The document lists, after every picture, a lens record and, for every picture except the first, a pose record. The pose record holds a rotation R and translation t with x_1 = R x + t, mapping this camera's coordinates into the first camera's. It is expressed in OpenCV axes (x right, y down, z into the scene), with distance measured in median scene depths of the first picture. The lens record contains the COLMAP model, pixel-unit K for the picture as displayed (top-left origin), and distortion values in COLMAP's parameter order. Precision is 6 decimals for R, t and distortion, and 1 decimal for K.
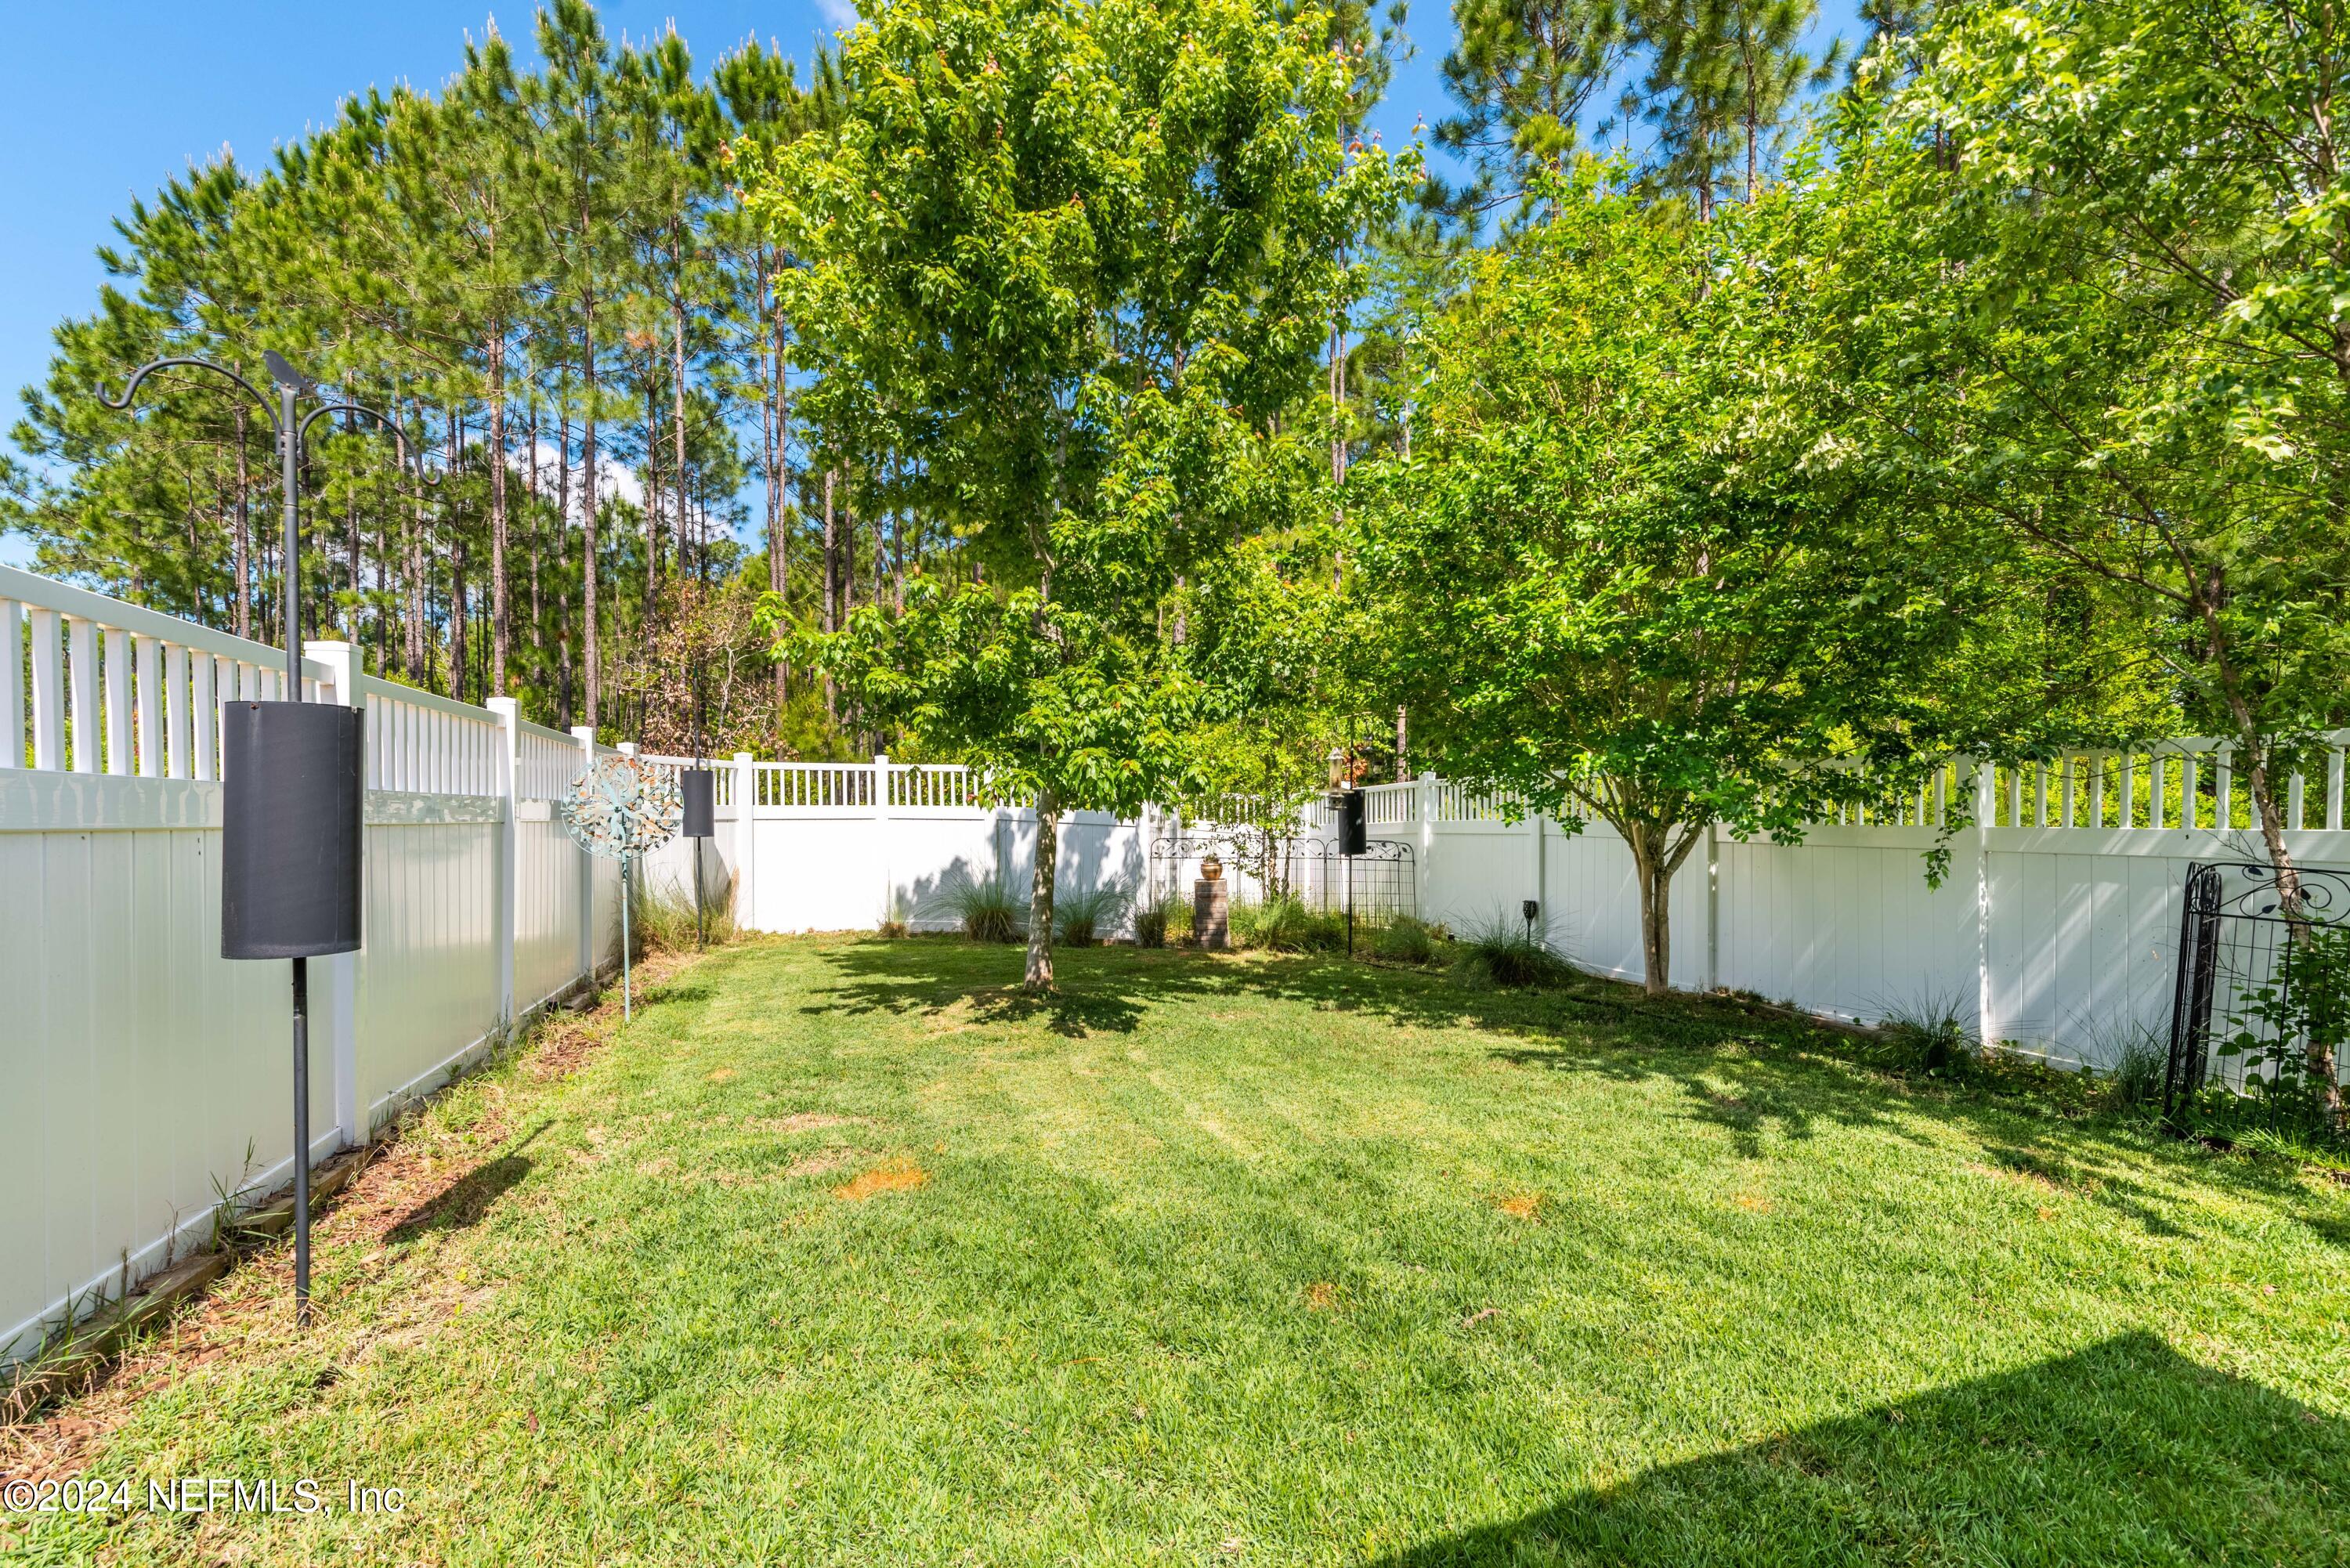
lens RADIAL K [[1012.5, 0, 1170.3], [0, 1012.5, 803.1], [0, 0, 1]] dist [0.001588, -0.000133]
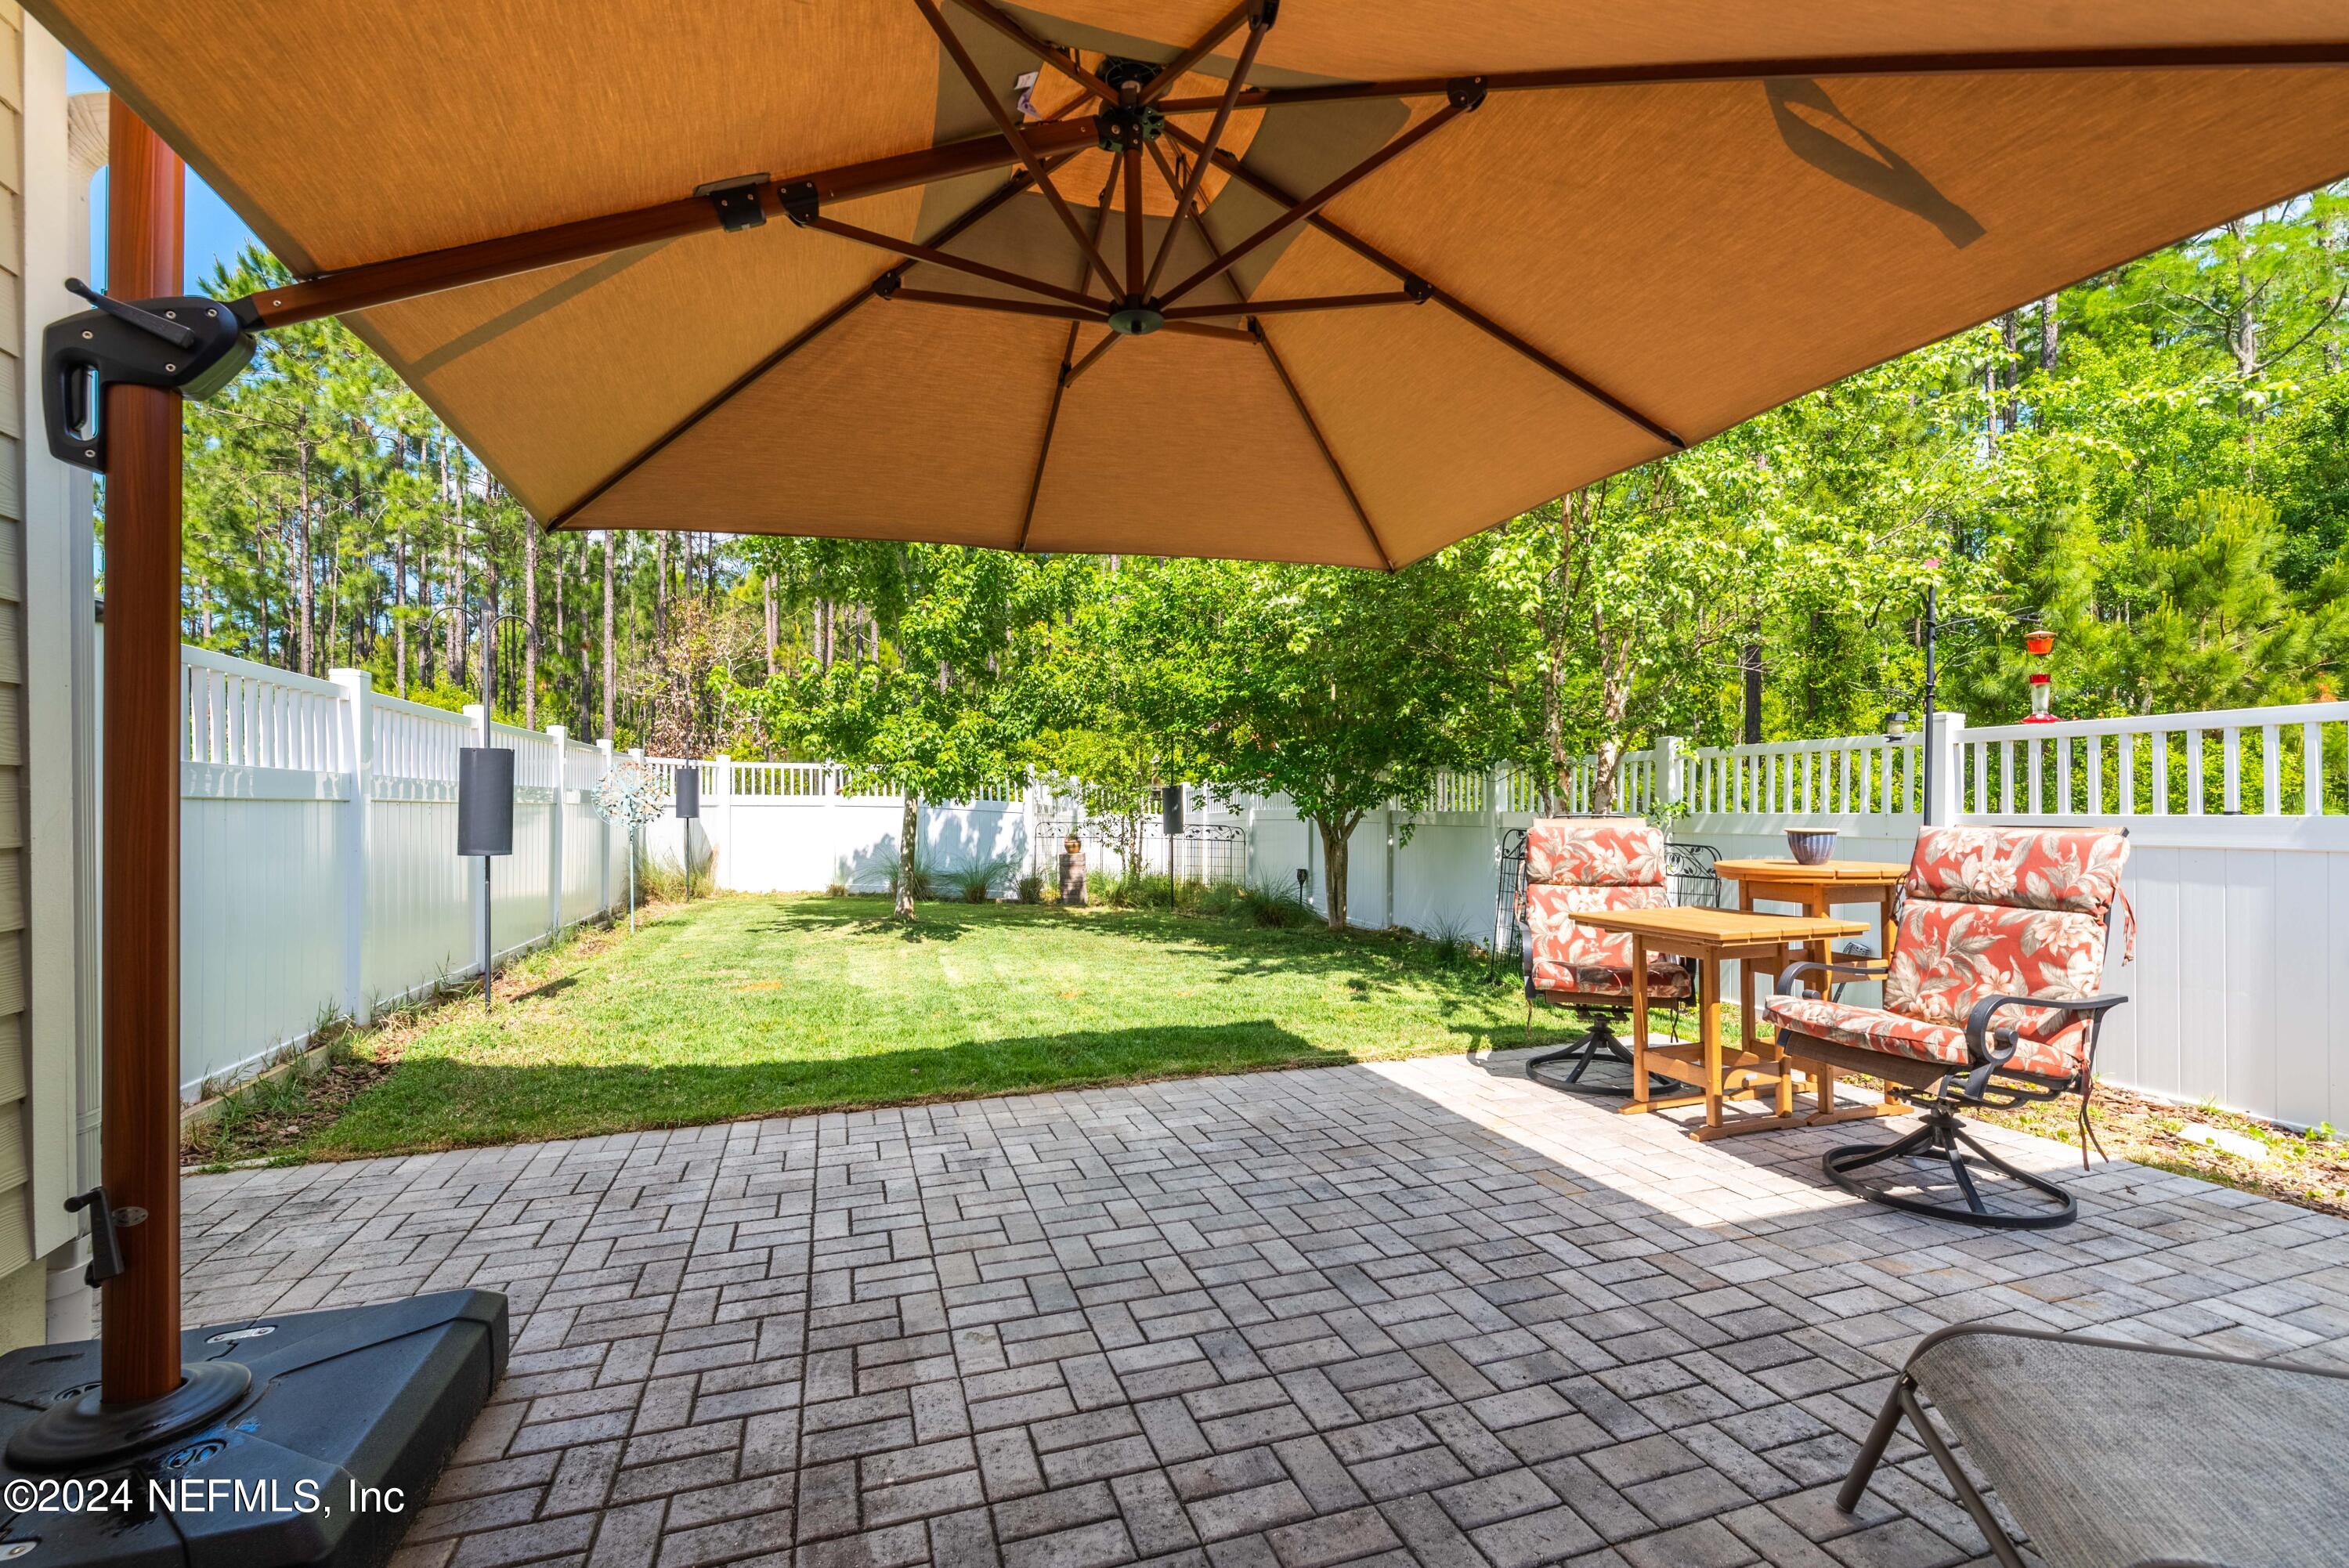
lens RADIAL K [[1012.1, 0, 1167.8], [0, 1012.1, 783.1], [0, 0, 1]] dist [0.001588, -0.000133]
pose [[0.999906, 0.005164, -0.012703, 0.183365], [-0.005321, 0.999909, -0.012362, 0.000456], [0.012638, 0.012429, 0.999843, -0.328380]]
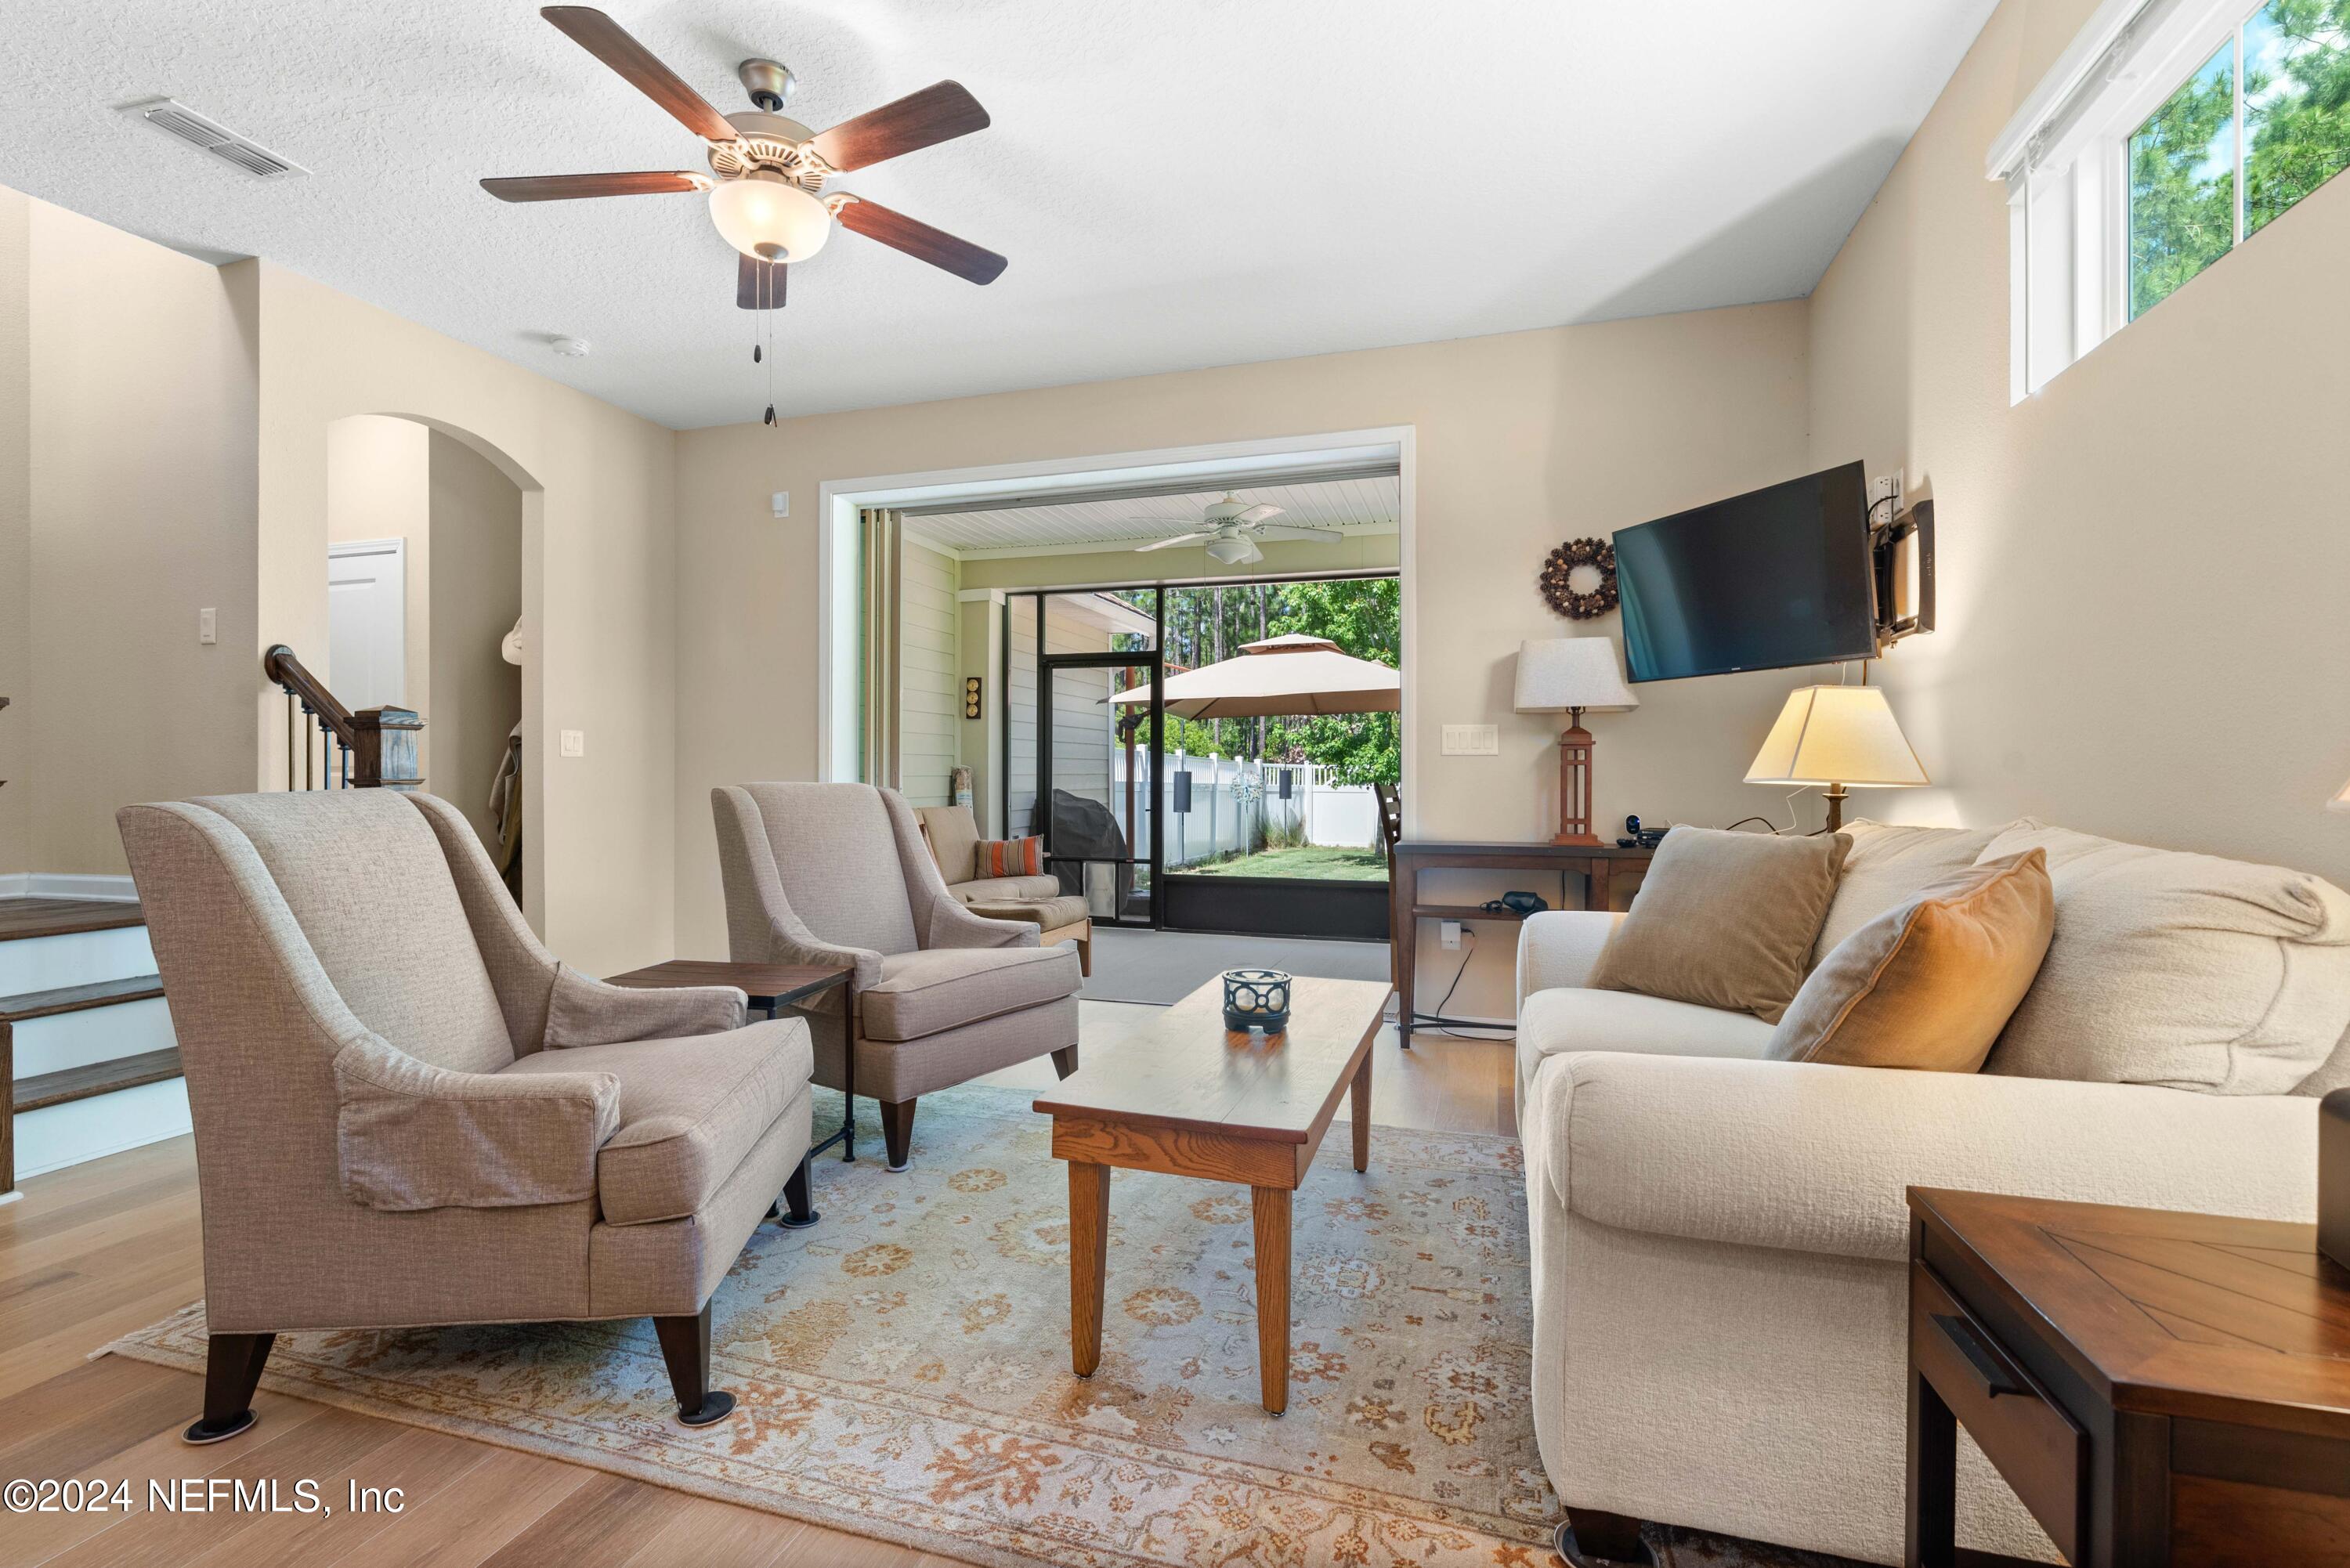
lens RADIAL K [[1072.4, 0, 1160.7], [0, 1072.4, 779.2], [0, 0, 1]] dist [-0.001398, -0.000090]
pose [[0.800510, 0.007965, -0.599267, 0.732003], [-0.005579, 0.999967, 0.005837, -0.021846], [0.599294, -0.001329, 0.800528, -1.070795]]
